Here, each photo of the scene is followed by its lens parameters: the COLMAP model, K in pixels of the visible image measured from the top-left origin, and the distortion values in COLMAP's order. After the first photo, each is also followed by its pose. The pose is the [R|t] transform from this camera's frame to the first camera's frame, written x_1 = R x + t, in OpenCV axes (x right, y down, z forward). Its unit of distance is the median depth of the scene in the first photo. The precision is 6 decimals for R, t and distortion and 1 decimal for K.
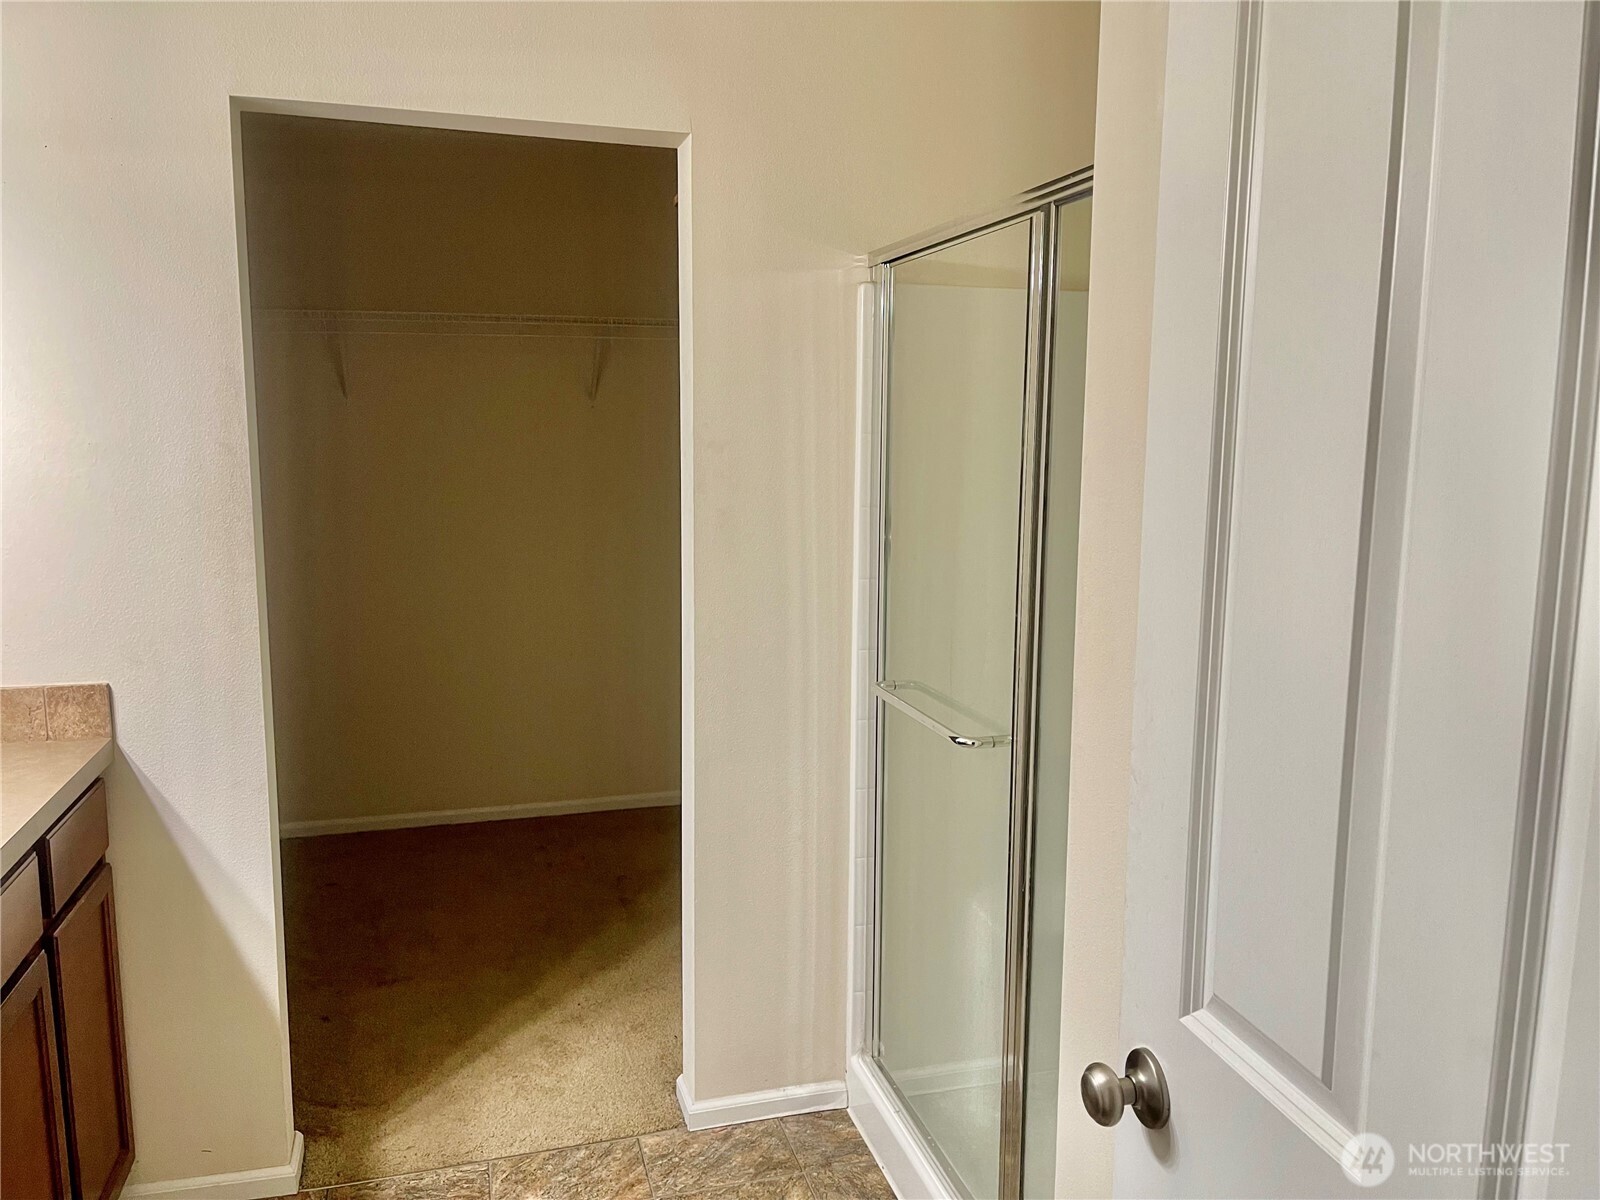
lens RADIAL K [[1198.6, 0, 798.1], [0, 1198.6, 597.6], [0, 0, 1]] dist [0.062929, -0.065758]
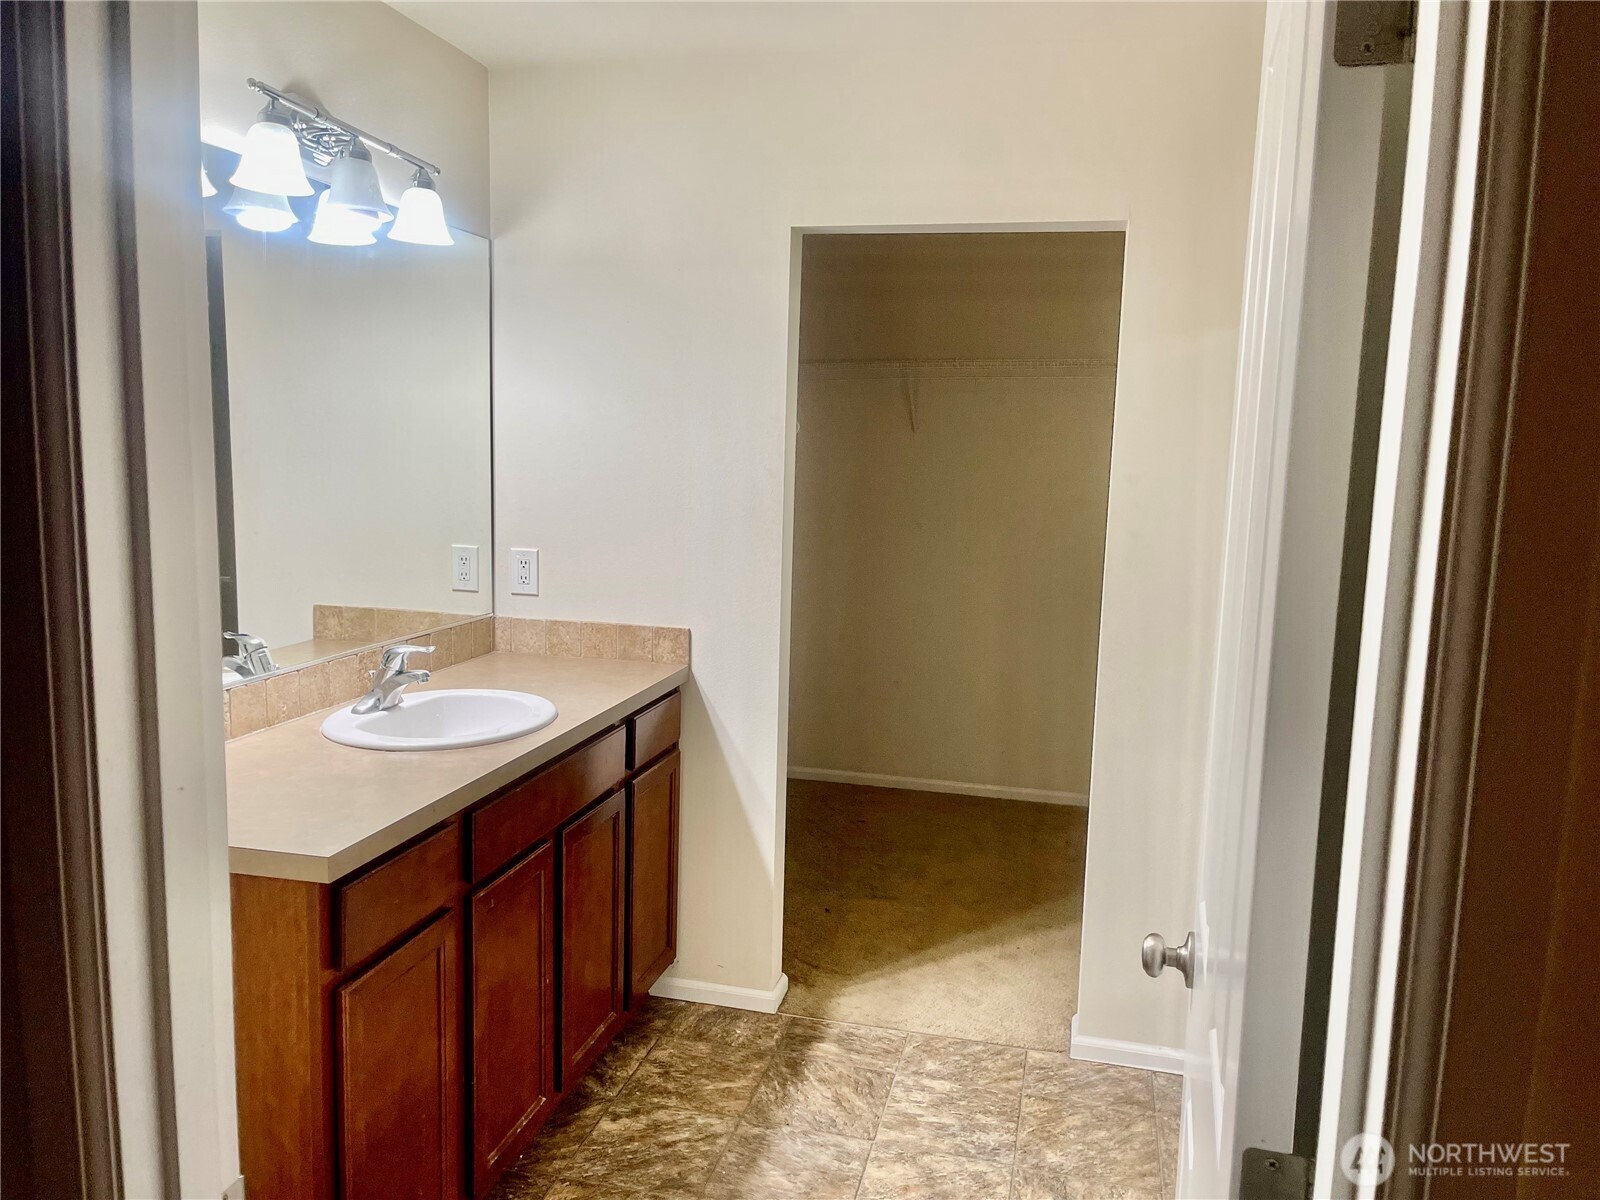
lens RADIAL K [[1198.6, 0, 800.5], [0, 1198.6, 597.4], [0, 0, 1]] dist [0.062929, -0.065758]
pose [[0.867279, 0.082617, -0.490920, 0.227677], [-0.091837, 0.995760, 0.005333, 0.011409], [0.489279, 0.040459, 0.871188, -0.178804]]
